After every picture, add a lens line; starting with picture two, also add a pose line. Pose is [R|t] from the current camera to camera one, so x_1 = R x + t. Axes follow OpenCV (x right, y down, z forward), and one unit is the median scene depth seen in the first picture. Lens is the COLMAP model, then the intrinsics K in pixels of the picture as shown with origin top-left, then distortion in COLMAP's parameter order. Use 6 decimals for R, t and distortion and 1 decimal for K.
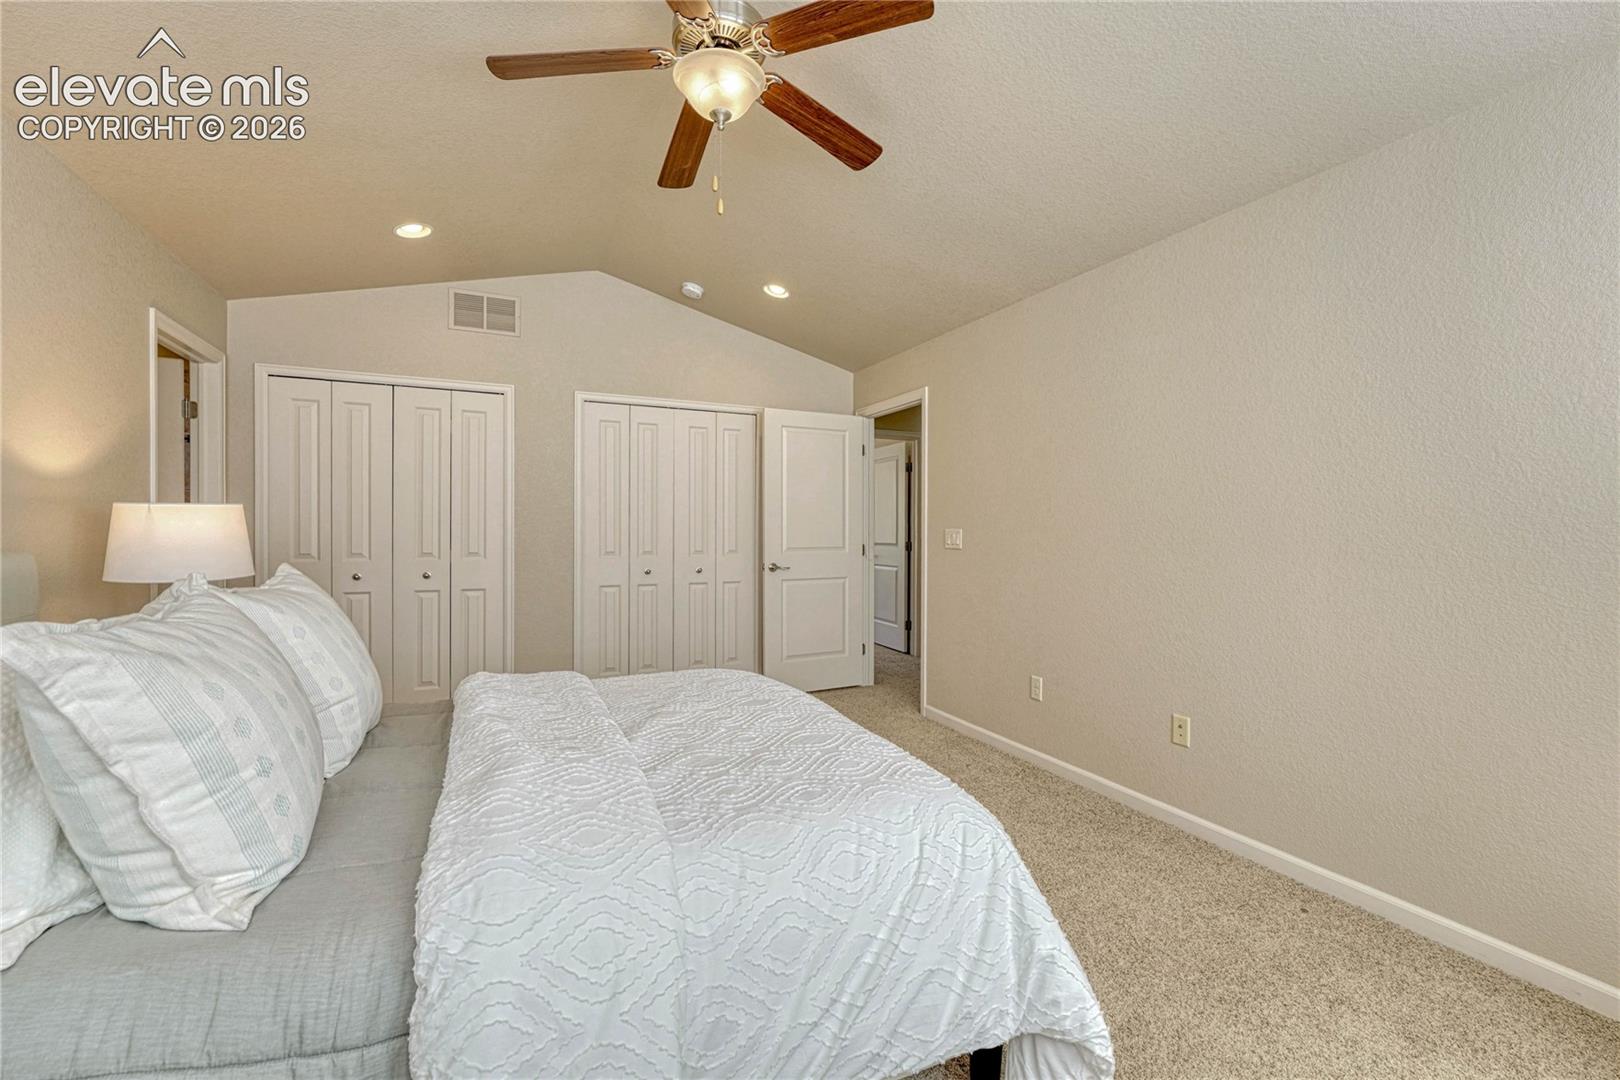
lens RADIAL K [[677.0, 0, 803.2], [0, 677.0, 535.0], [0, 0, 1]] dist [0.007818, 0.000236]
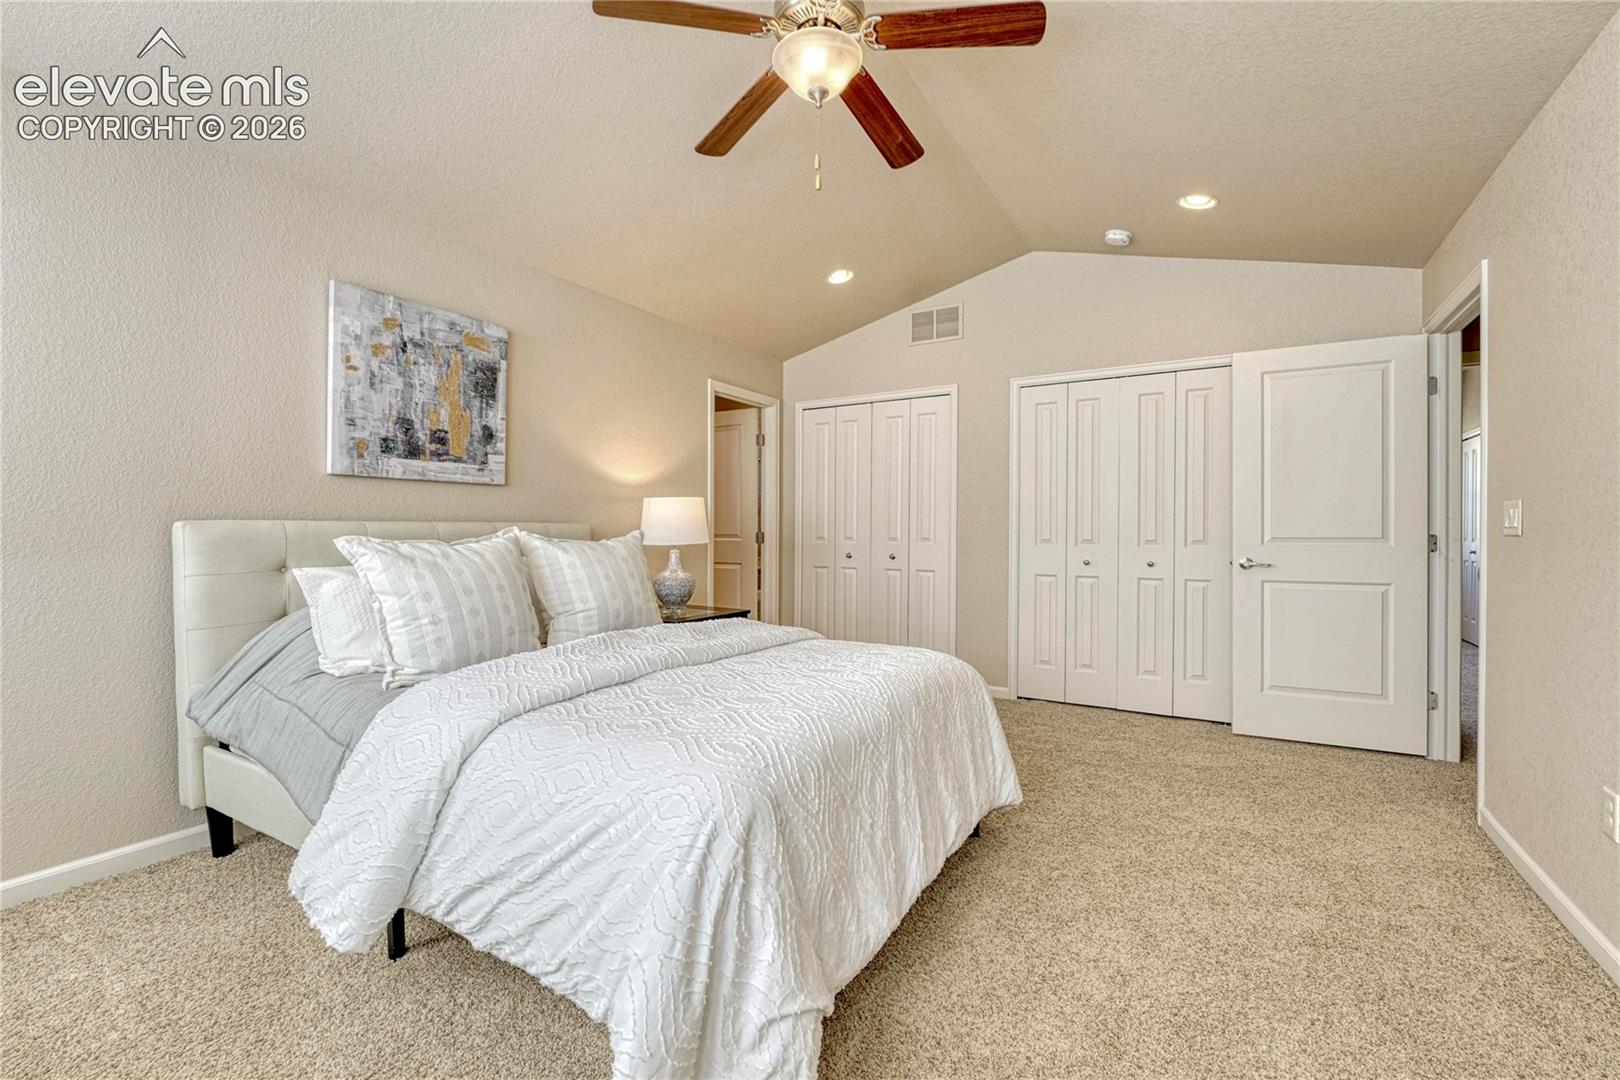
lens RADIAL K [[677.0, 0, 803.2], [0, 677.0, 535.0], [0, 0, 1]] dist [0.007818, 0.000236]
pose [[0.577205, 0.003733, -0.816591, 0.340915], [-0.007729, 0.999970, -0.000892, 0.024569], [0.816563, 0.006826, 0.577216, 0.189745]]
